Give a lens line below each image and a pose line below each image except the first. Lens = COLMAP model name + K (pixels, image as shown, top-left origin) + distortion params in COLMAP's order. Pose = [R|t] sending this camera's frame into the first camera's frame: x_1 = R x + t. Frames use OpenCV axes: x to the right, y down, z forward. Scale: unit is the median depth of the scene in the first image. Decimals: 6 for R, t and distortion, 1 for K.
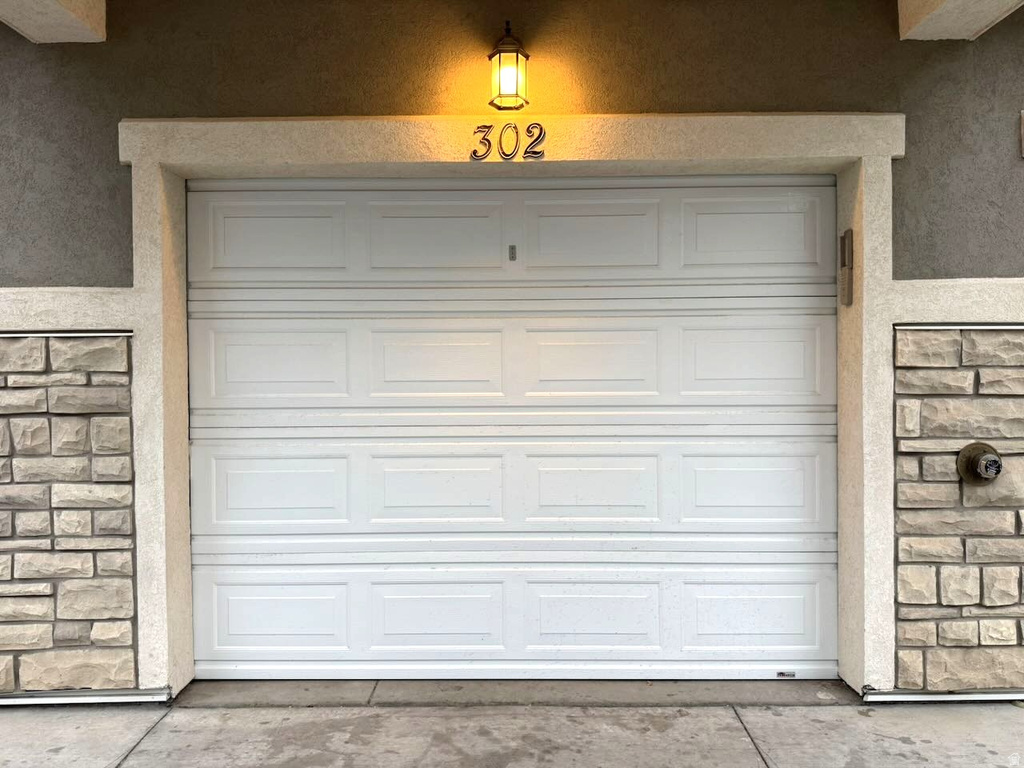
lens RADIAL K [[721.5, 0, 511.7], [0, 721.5, 382.5], [0, 0, 1]] dist [-0.004867, -0.001023]
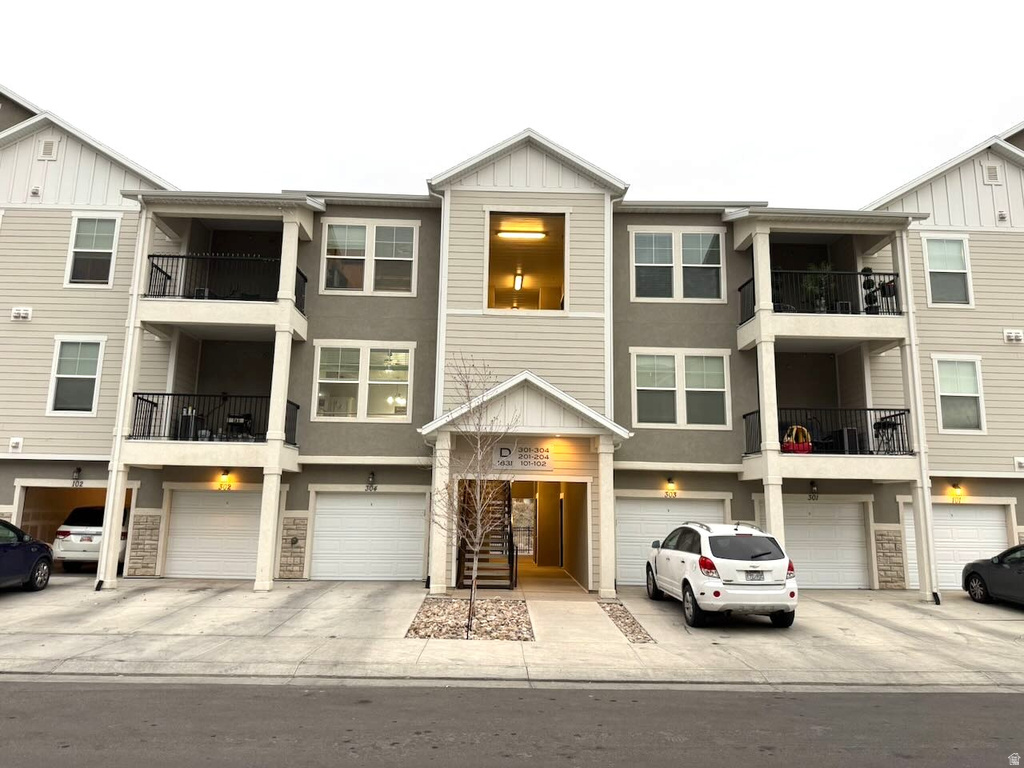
lens RADIAL K [[721.5, 0, 512.4], [0, 721.5, 385.8], [0, 0, 1]] dist [-0.004867, -0.001023]
pose [[0.999528, 0.025848, 0.016631, 2.386873], [-0.021992, 0.979446, -0.200506, 0.009632], [-0.021472, 0.200046, 0.979551, -5.411647]]
